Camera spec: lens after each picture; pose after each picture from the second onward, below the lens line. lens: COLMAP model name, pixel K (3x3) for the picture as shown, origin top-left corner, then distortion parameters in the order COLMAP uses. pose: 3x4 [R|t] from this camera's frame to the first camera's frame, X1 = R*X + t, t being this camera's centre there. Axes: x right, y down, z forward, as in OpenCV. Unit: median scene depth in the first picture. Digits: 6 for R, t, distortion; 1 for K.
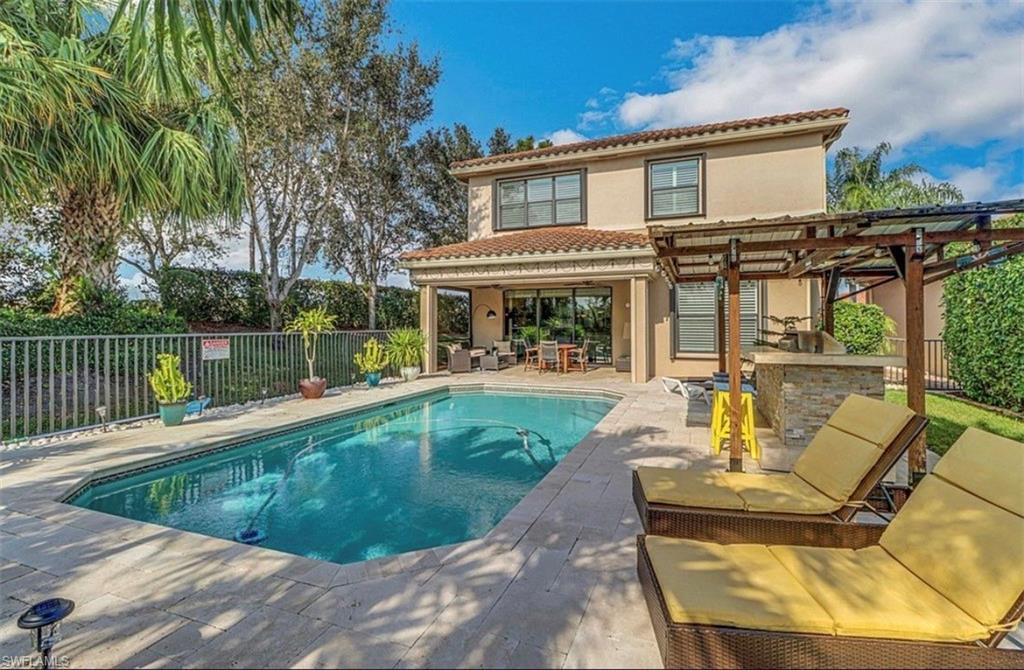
lens RADIAL K [[481.5, 0, 512.0], [0, 481.5, 335.0], [0, 0, 1]] dist [0.002361, -0.000596]
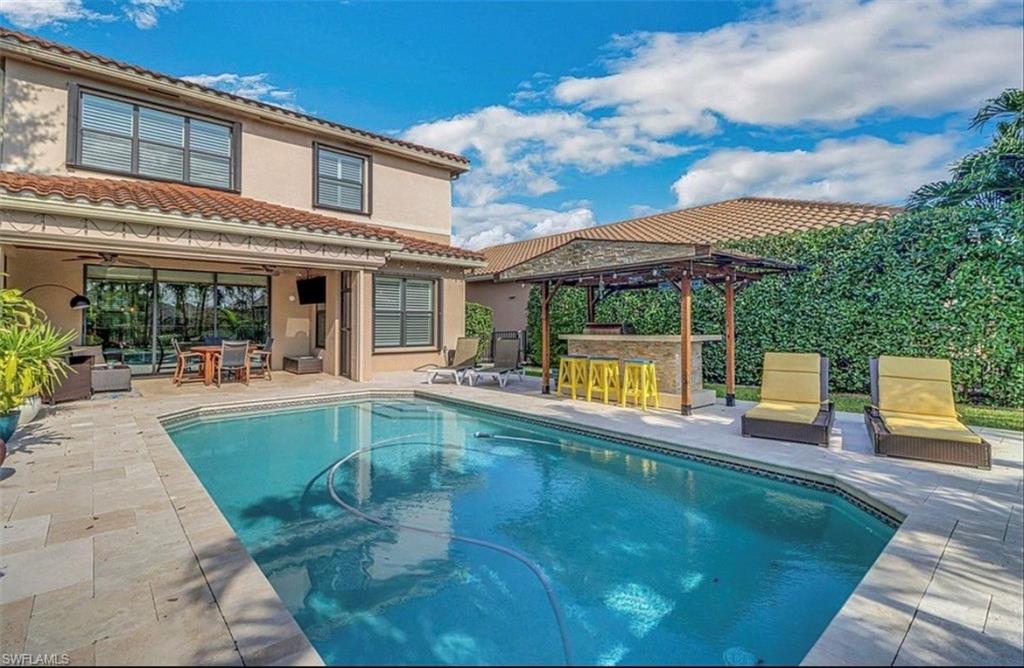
lens RADIAL K [[472.6, 0, 515.3], [0, 472.6, 322.6], [0, 0, 1]] dist [0.000831, -0.000753]
pose [[0.459493, 0.003170, 0.888176, -0.395788], [0.017191, 0.999775, -0.012462, 0.001033], [-0.888015, 0.020995, 0.459335, 0.284620]]
